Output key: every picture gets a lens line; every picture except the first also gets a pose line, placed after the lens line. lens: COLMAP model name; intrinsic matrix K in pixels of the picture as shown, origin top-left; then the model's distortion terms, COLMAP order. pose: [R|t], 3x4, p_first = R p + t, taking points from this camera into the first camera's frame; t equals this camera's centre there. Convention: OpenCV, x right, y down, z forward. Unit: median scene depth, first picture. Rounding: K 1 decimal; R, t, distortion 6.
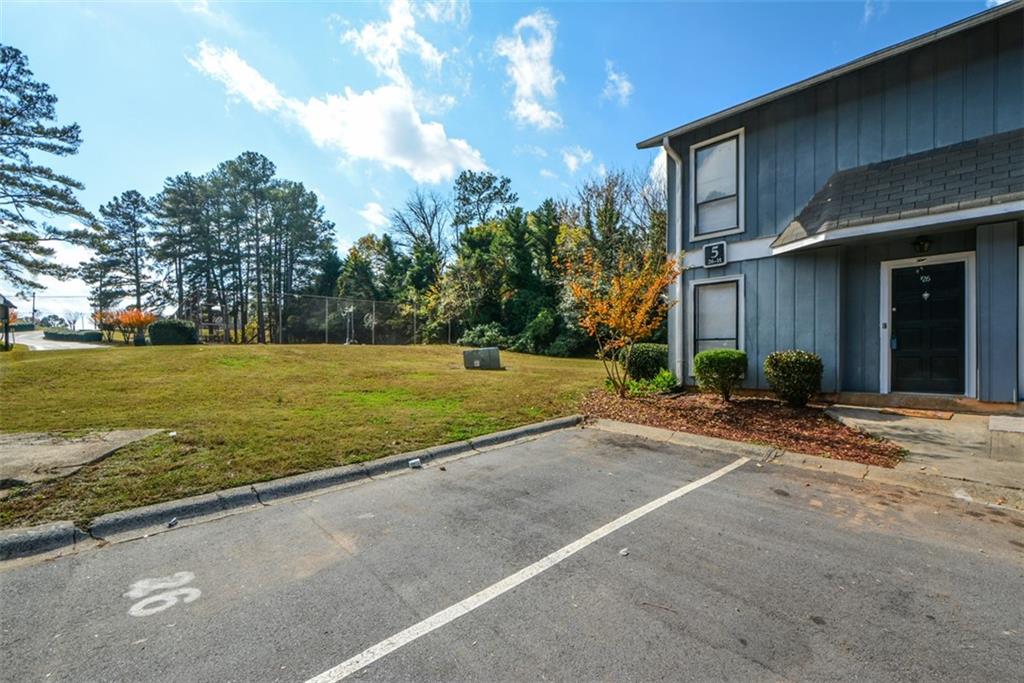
lens RADIAL K [[461.1, 0, 508.1], [0, 461.1, 346.6], [0, 0, 1]] dist [-0.002486, -0.001597]
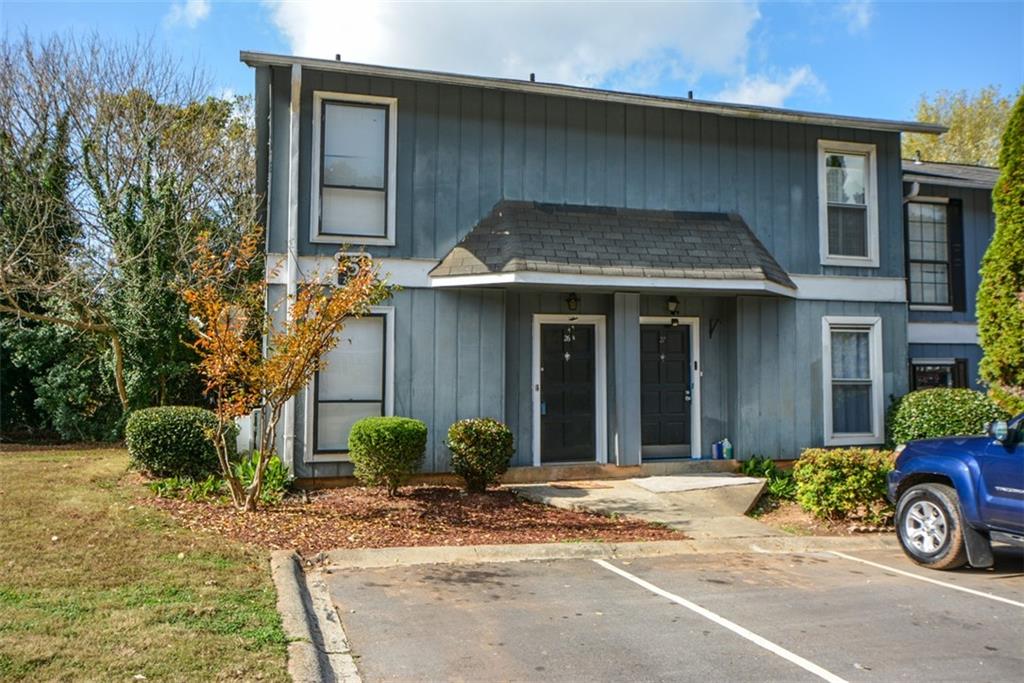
lens RADIAL K [[818.7, 0, 510.9], [0, 818.7, 345.7], [0, 0, 1]] dist [-0.005280, -0.000025]
pose [[0.426878, 0.063545, 0.902074, -0.540487], [0.001628, 0.997472, -0.071035, -0.013234], [-0.904308, 0.031792, 0.425695, 0.342875]]
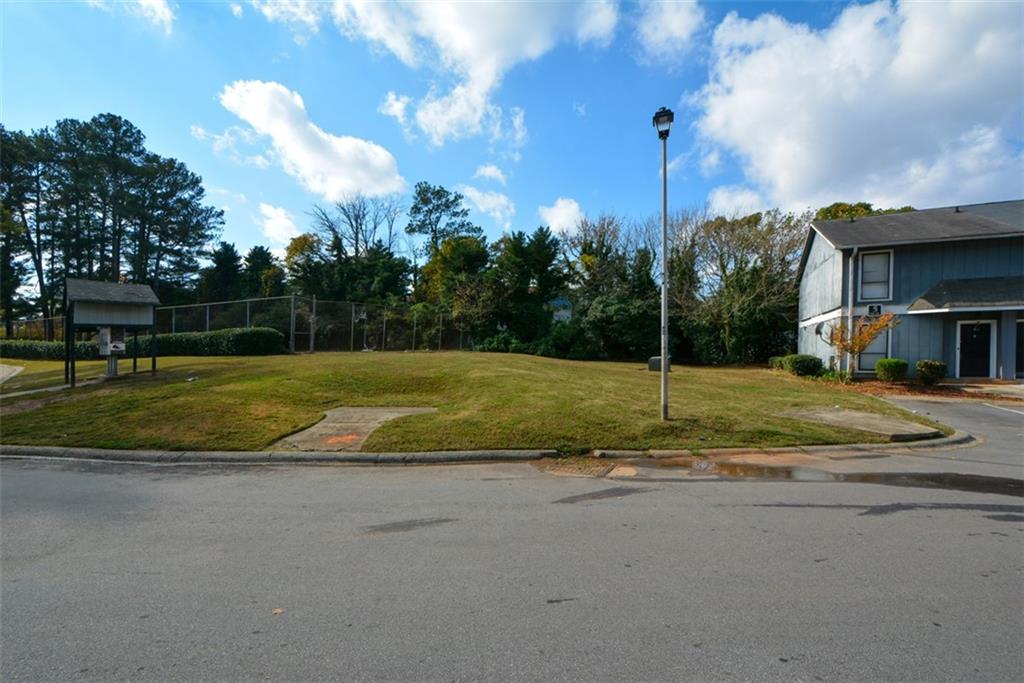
lens RADIAL K [[461.1, 0, 505.3], [0, 461.1, 356.5], [0, 0, 1]] dist [-0.002486, -0.001597]
pose [[0.923419, -0.009705, 0.383671, -1.936872], [0.002005, 0.999789, 0.020463, -0.051475], [-0.383789, -0.018127, 0.923243, -0.229145]]
